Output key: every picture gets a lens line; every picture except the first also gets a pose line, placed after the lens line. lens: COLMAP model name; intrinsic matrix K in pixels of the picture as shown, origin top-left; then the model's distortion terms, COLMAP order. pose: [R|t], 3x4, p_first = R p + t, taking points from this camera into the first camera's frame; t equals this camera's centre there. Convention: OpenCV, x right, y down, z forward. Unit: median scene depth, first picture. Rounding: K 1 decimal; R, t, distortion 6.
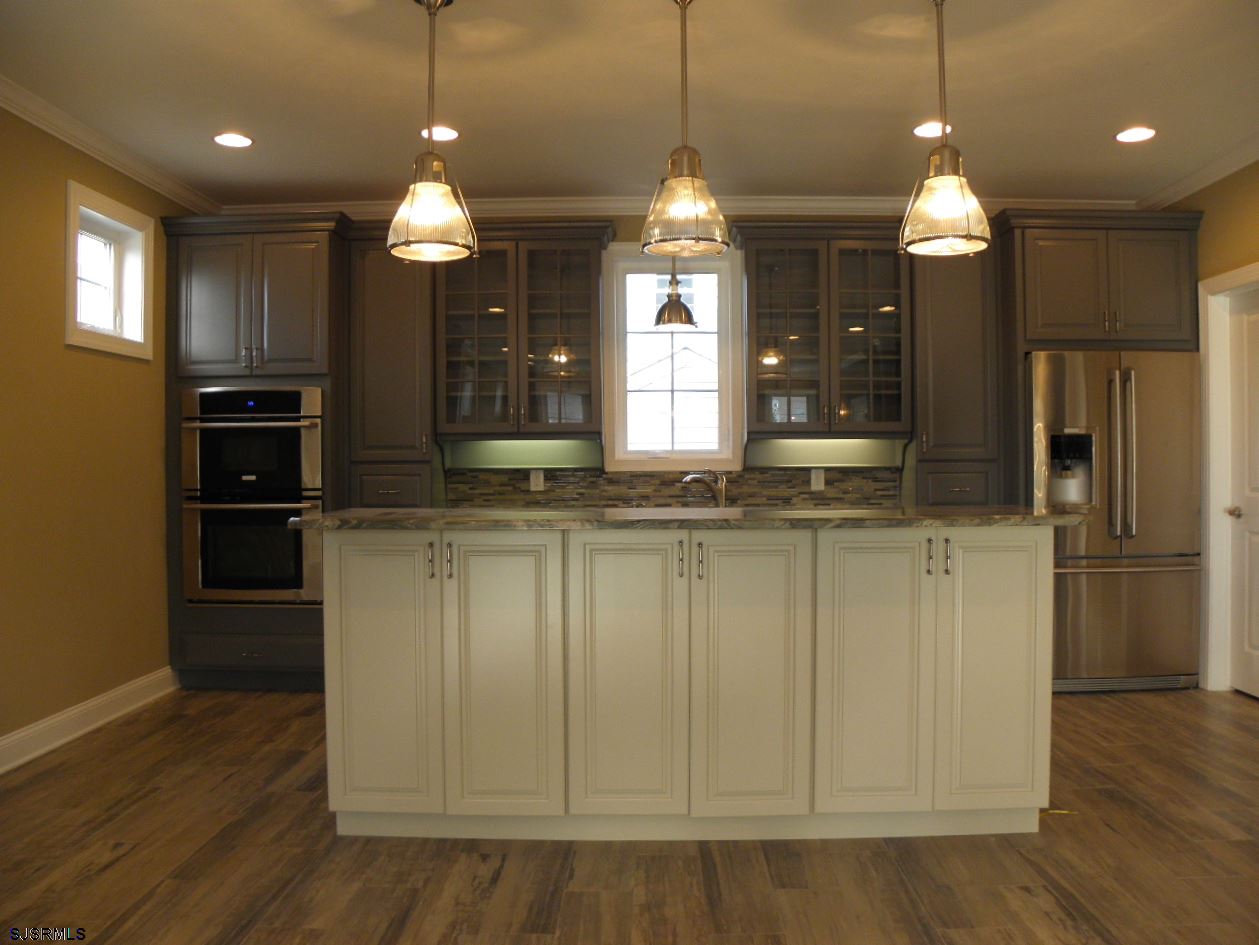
lens RADIAL K [[979.8, 0, 629.5], [0, 979.8, 472.5], [0, 0, 1]] dist [-0.154486, 0.097447]
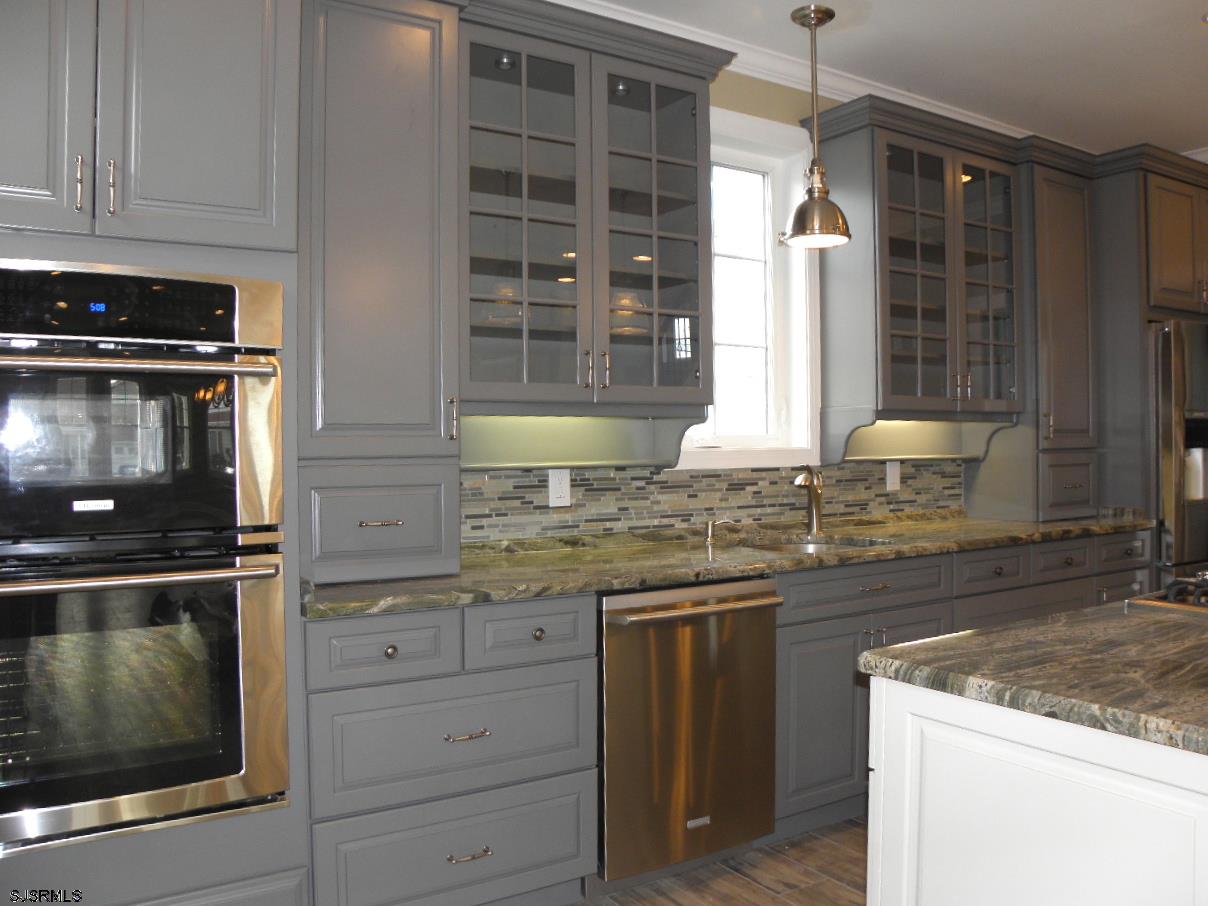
lens RADIAL K [[979.7, 0, 604.0], [0, 979.7, 453.0], [0, 0, 1]] dist [-0.161446, 0.113006]
pose [[0.825853, -0.006695, 0.563846, -0.438980], [0.008382, 0.999965, -0.000403, -0.013118], [-0.563823, 0.005059, 0.825880, 0.581938]]
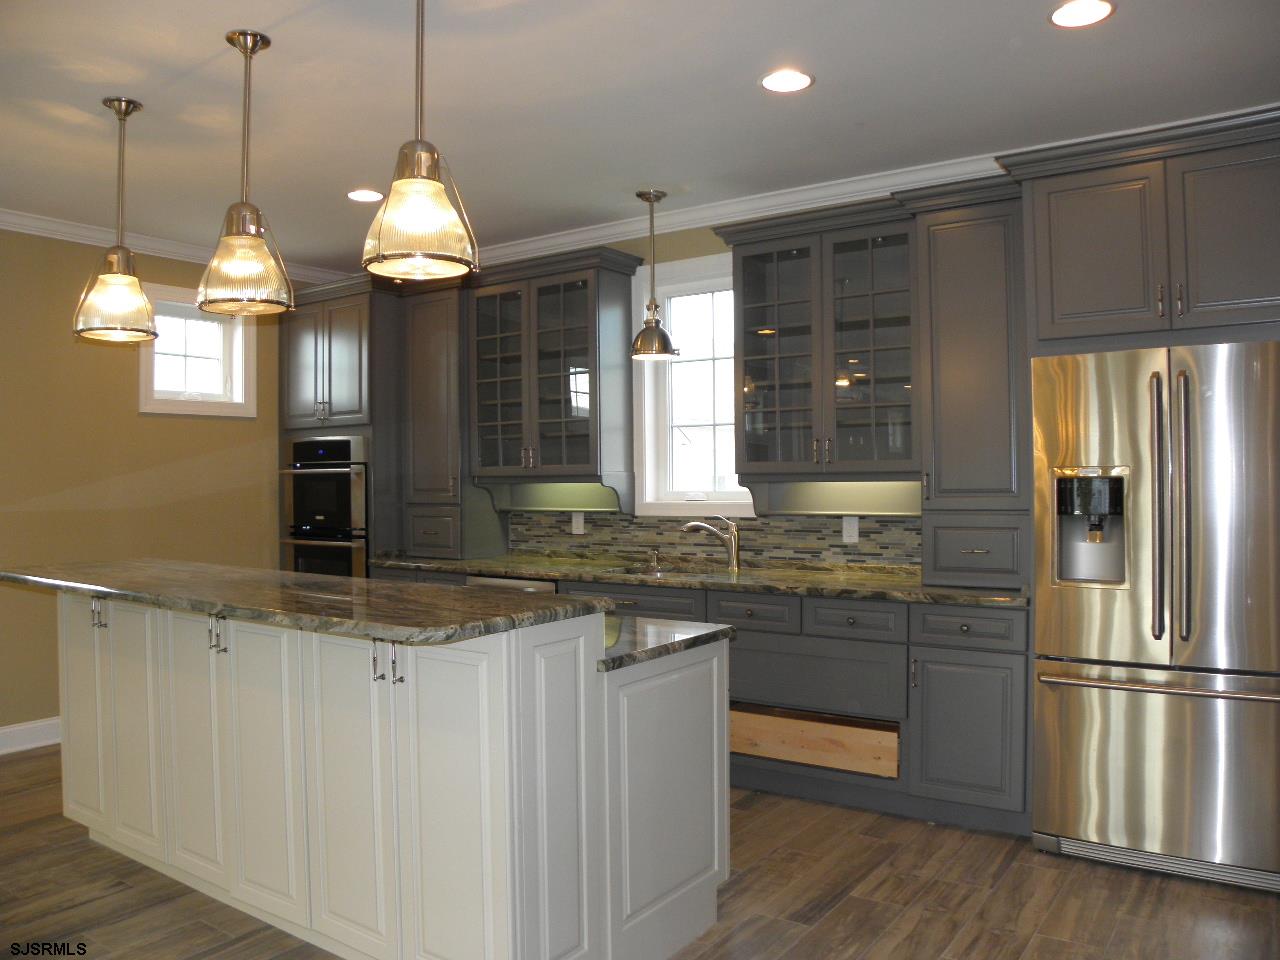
lens RADIAL K [[980.8, 0, 640.0], [0, 980.8, 480.0], [0, 0, 1]] dist [-0.154602, 0.108019]
pose [[0.832142, -0.002429, -0.554557, 0.550168], [-0.001106, 0.999981, -0.006041, -0.032239], [0.554561, 0.005640, 0.832124, 0.259286]]
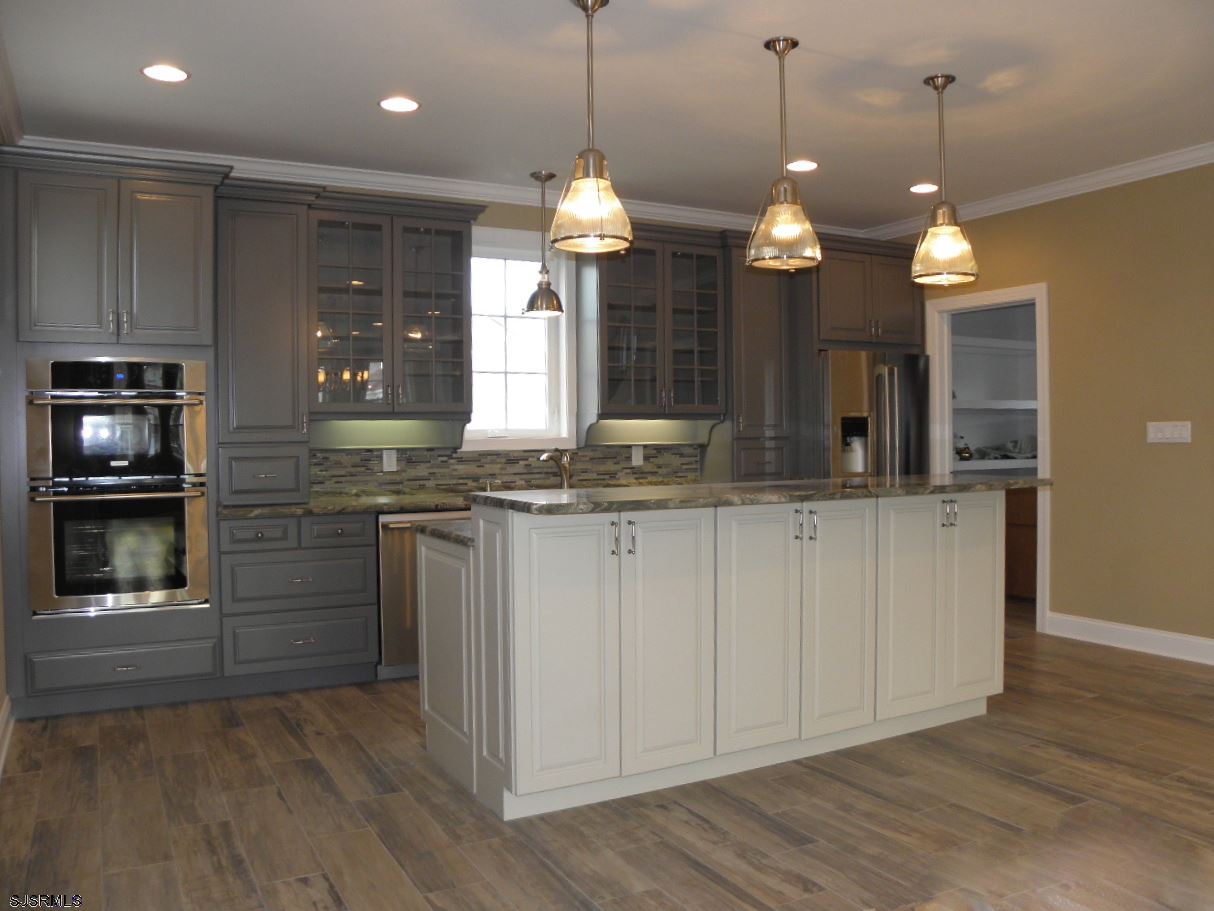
lens RADIAL K [[984.6, 0, 607.0], [0, 984.6, 455.5], [0, 0, 1]] dist [-0.161446, 0.113006]
pose [[0.869083, -0.013965, 0.494469, -0.437385], [0.009321, 0.999886, 0.011857, -0.007576], [-0.494579, -0.005696, 0.869114, 0.043933]]
